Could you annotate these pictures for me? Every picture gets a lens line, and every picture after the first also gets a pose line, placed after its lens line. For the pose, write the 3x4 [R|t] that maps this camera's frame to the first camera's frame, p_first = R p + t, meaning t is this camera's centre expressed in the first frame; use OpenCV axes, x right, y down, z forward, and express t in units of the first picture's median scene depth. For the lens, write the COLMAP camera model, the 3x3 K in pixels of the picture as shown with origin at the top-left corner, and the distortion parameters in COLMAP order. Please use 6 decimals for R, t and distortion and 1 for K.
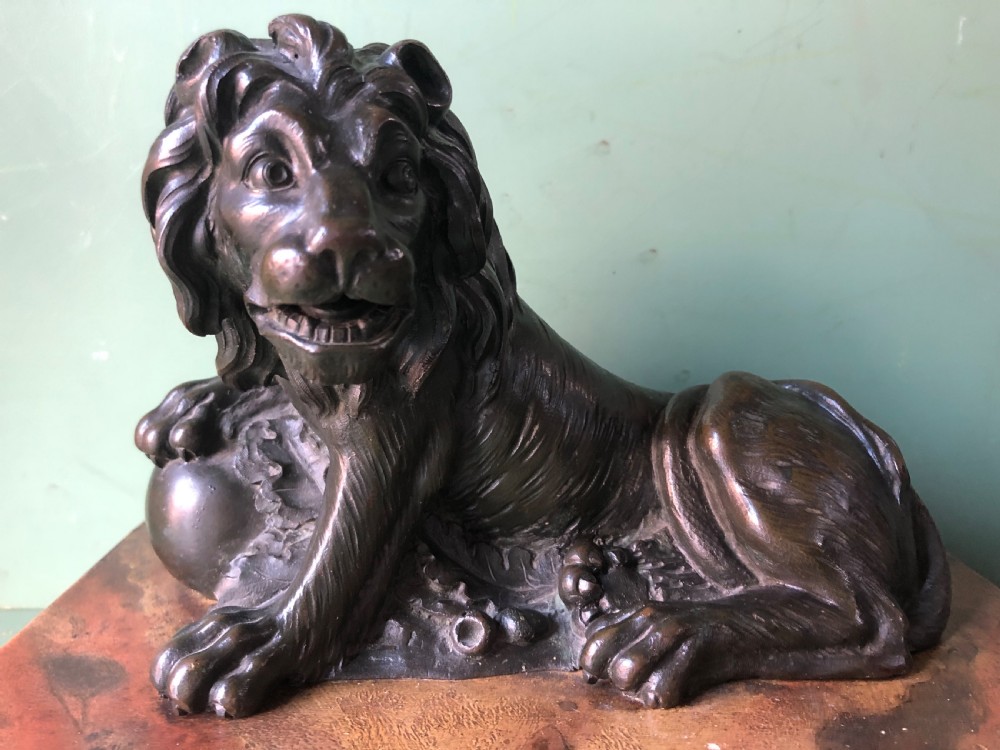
lens RADIAL K [[874.0, 0, 495.7], [0, 874.0, 358.9], [0, 0, 1]] dist [-0.015933, 0.000087]
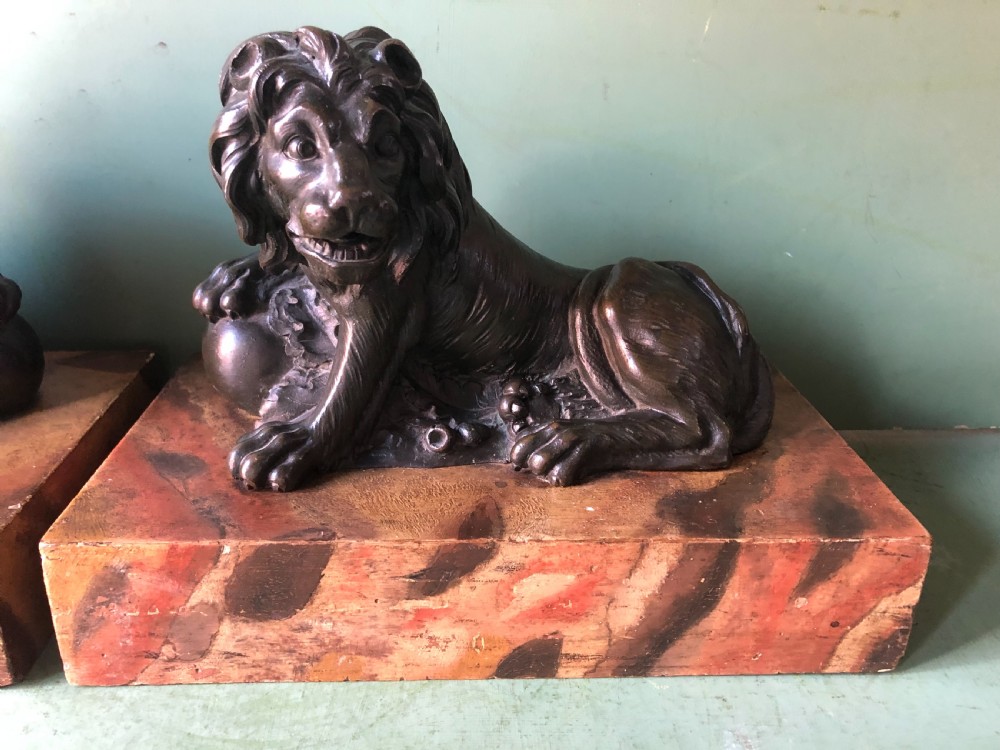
lens RADIAL K [[866.9, 0, 487.8], [0, 866.9, 372.2], [0, 0, 1]] dist [0.039972, -0.110250]
pose [[0.999872, 0.006758, 0.014523, 0.034697], [-0.009854, 0.974310, 0.224997, -0.133106], [-0.012630, -0.225111, 0.974251, -0.425866]]
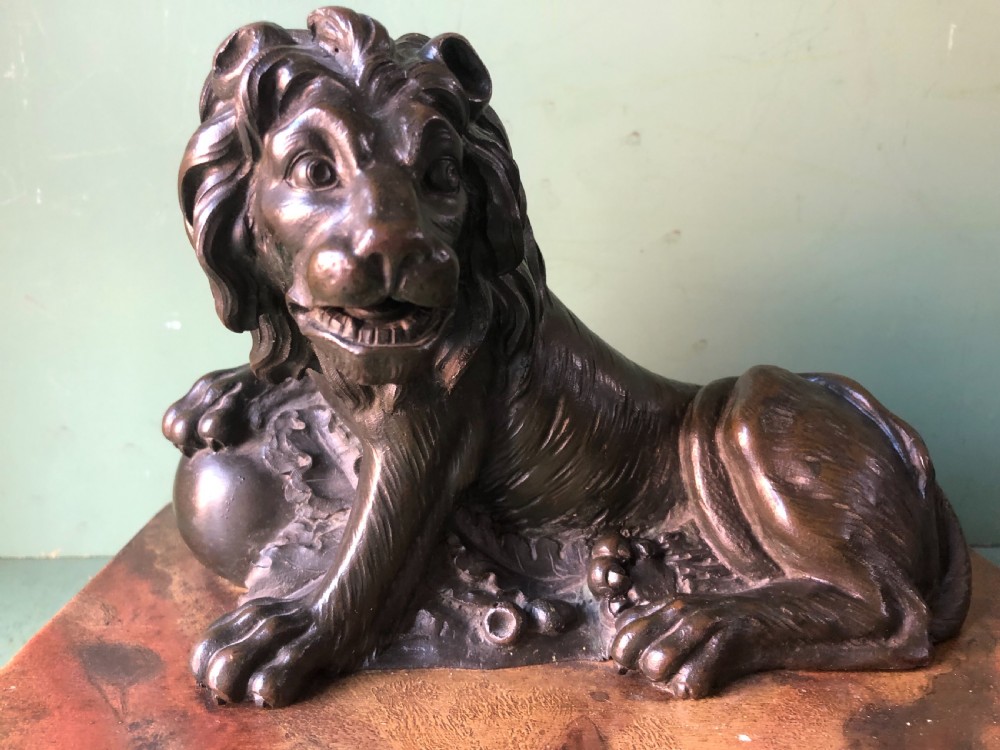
lens RADIAL K [[873.8, 0, 500.0], [0, 873.8, 375.0], [0, 0, 1]] dist [-0.004445, -0.021026]
pose [[0.999965, 0.005975, 0.005793, -0.039041], [-0.006259, 0.998713, 0.050321, -0.026276], [-0.005485, -0.050356, 0.998716, 0.000329]]
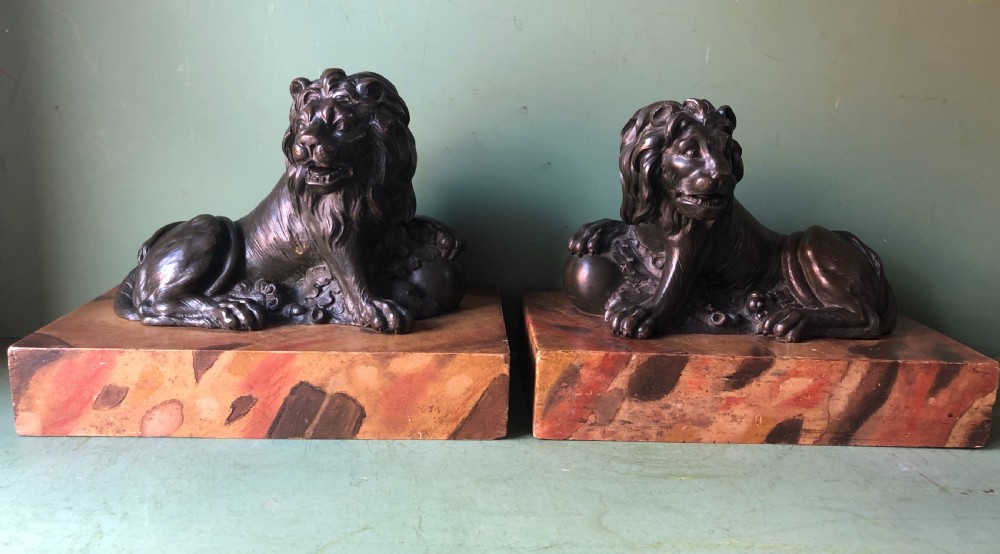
lens RADIAL K [[878.1, 0, 500.0], [0, 878.1, 277.0], [0, 0, 1]] dist [0.001188, 0.006024]
pose [[0.999006, 0.032827, 0.030159, -0.793117], [-0.033909, 0.998772, 0.036106, 0.114172], [-0.028937, -0.037093, 0.998893, -1.682942]]
